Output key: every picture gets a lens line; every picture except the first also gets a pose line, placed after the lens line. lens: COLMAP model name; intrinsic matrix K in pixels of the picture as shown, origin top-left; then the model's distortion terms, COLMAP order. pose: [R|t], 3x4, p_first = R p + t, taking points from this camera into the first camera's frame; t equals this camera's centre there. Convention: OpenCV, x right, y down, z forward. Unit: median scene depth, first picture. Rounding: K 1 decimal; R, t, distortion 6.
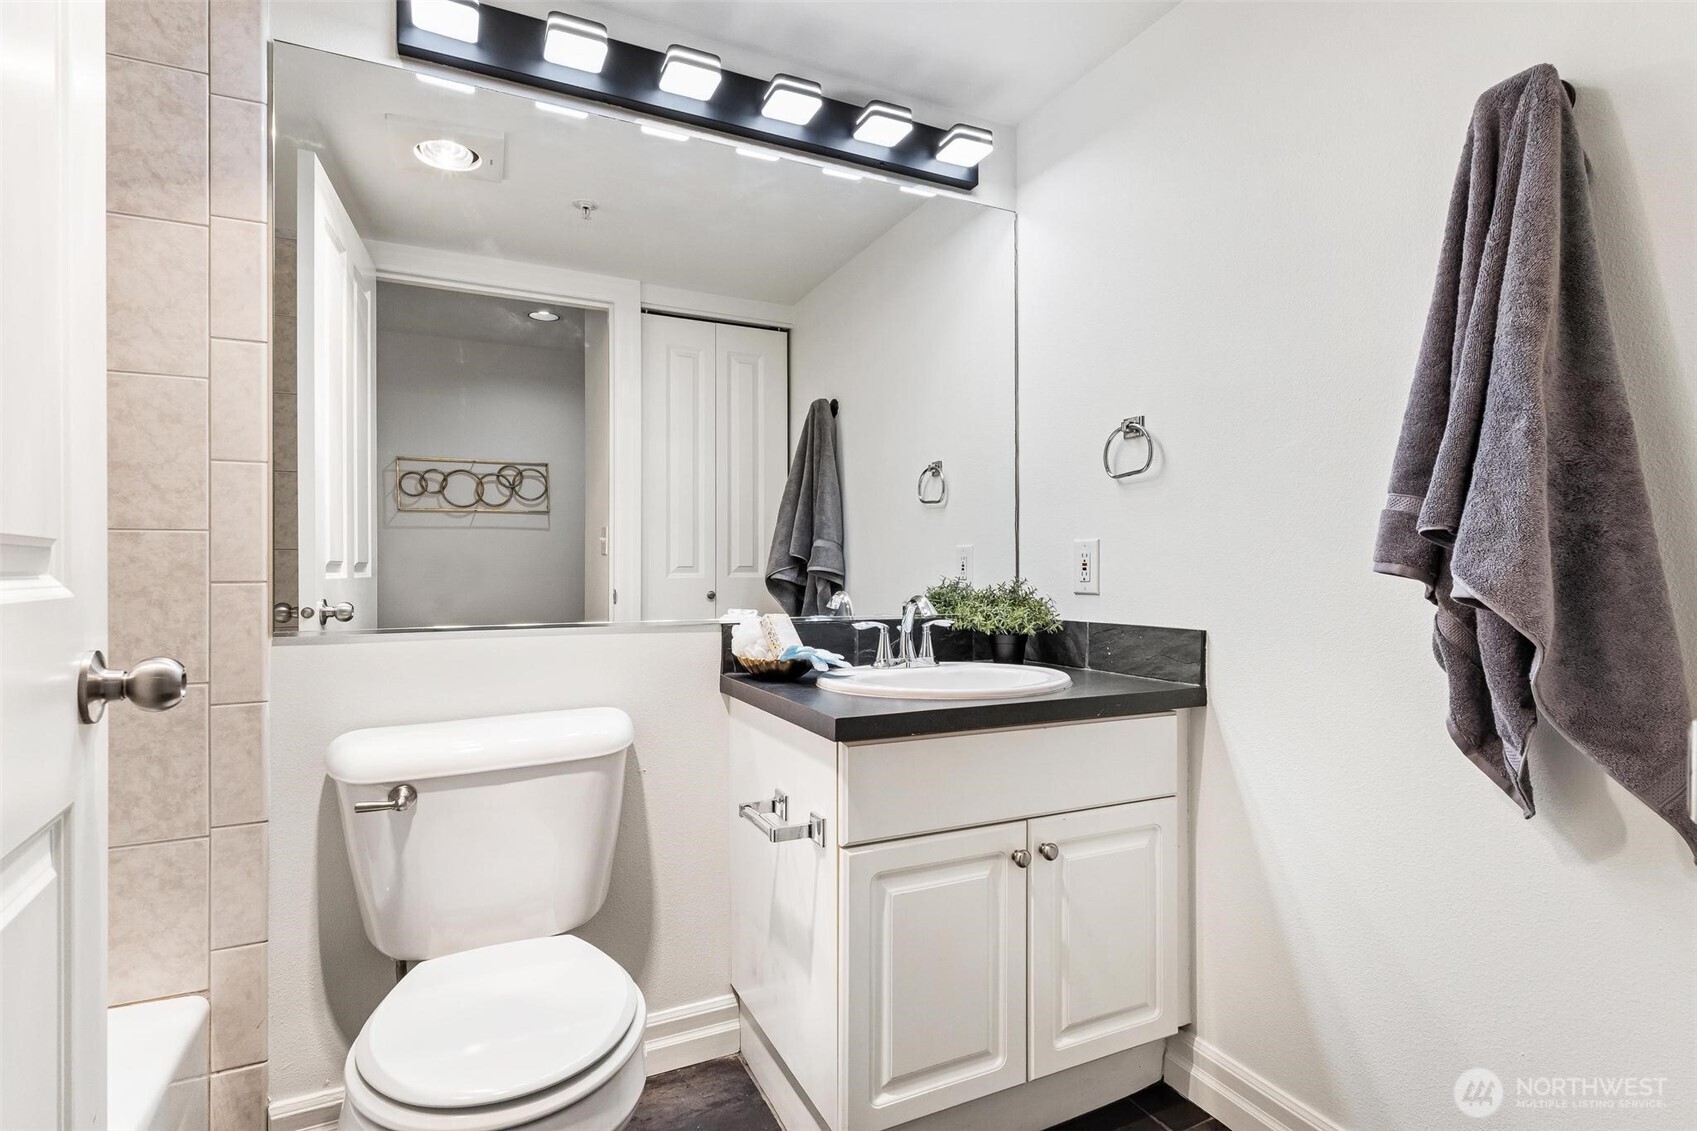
lens RADIAL K [[816.5, 0, 861.9], [0, 816.5, 563.4], [0, 0, 1]] dist [0.001731, 0.000239]
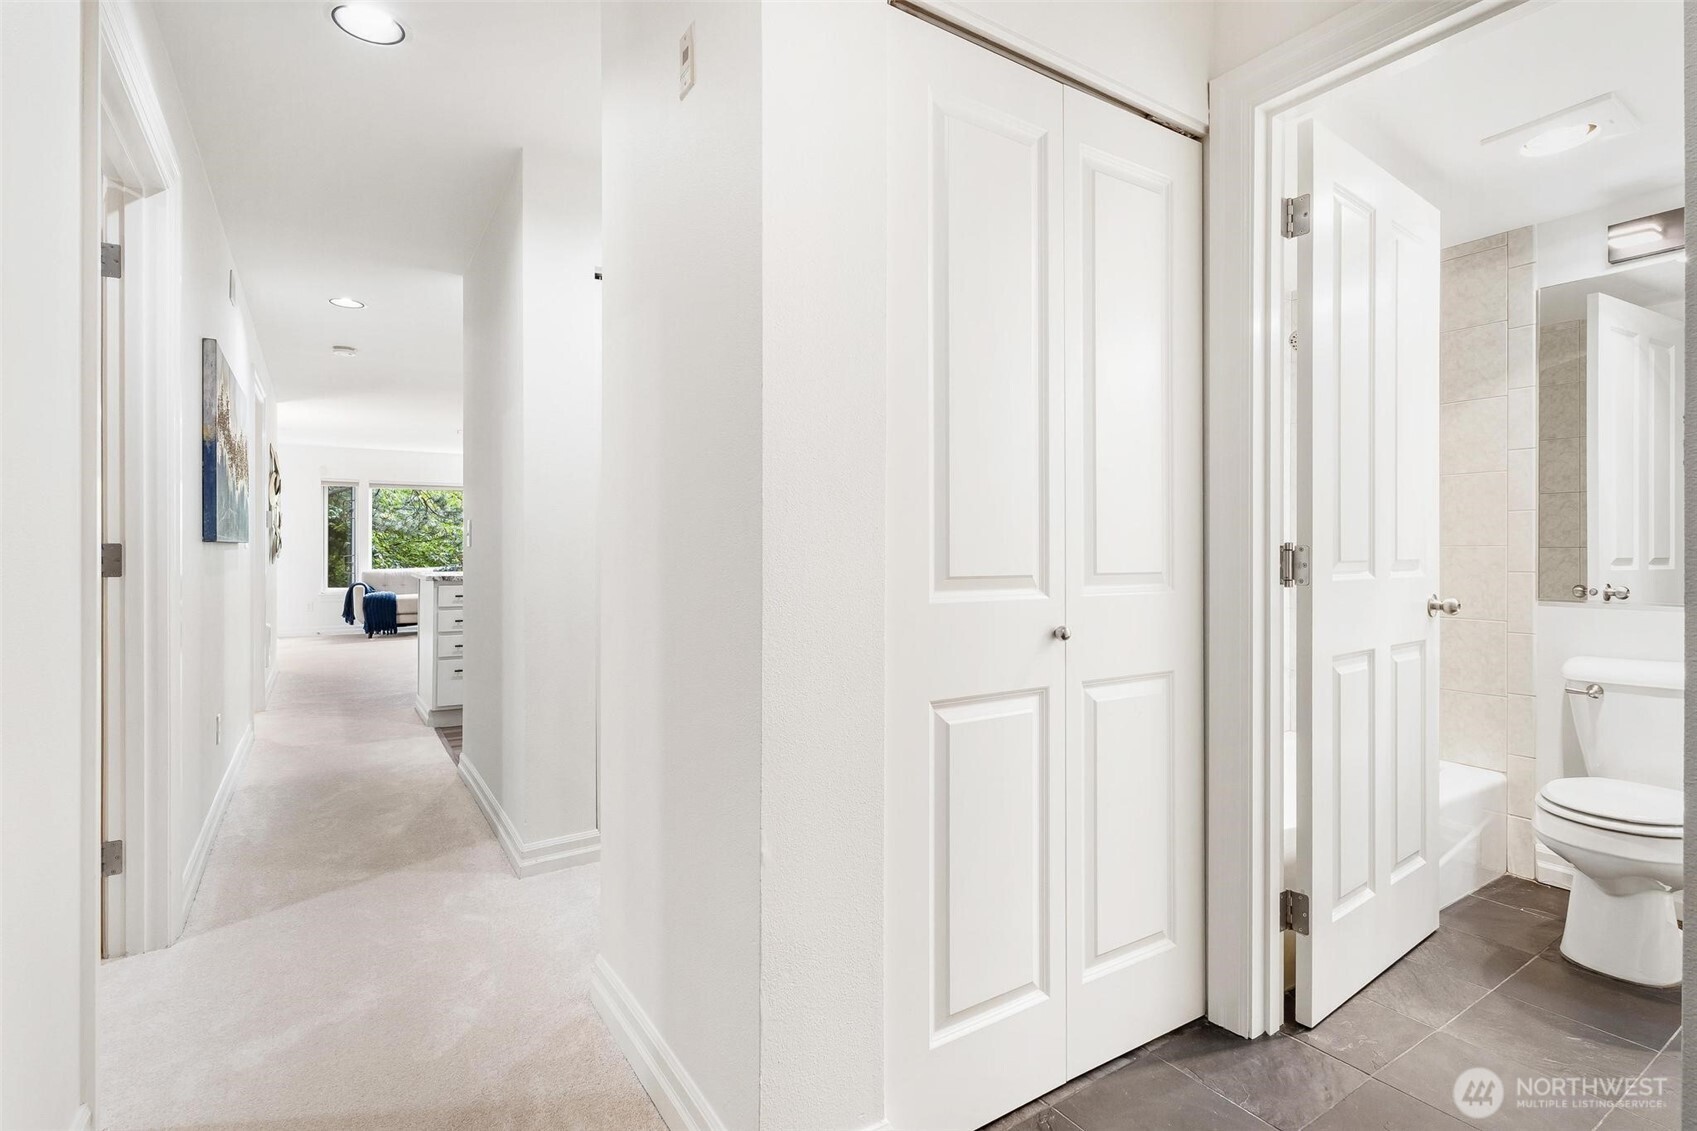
lens RADIAL K [[807.6, 0, 880.0], [0, 807.6, 550.5], [0, 0, 1]] dist [-0.002317, -0.000128]
pose [[0.126322, 0.005576, -0.991974, 1.006945], [0.001981, 0.999981, 0.005873, -0.045011], [0.991987, -0.002707, 0.126309, -0.809389]]
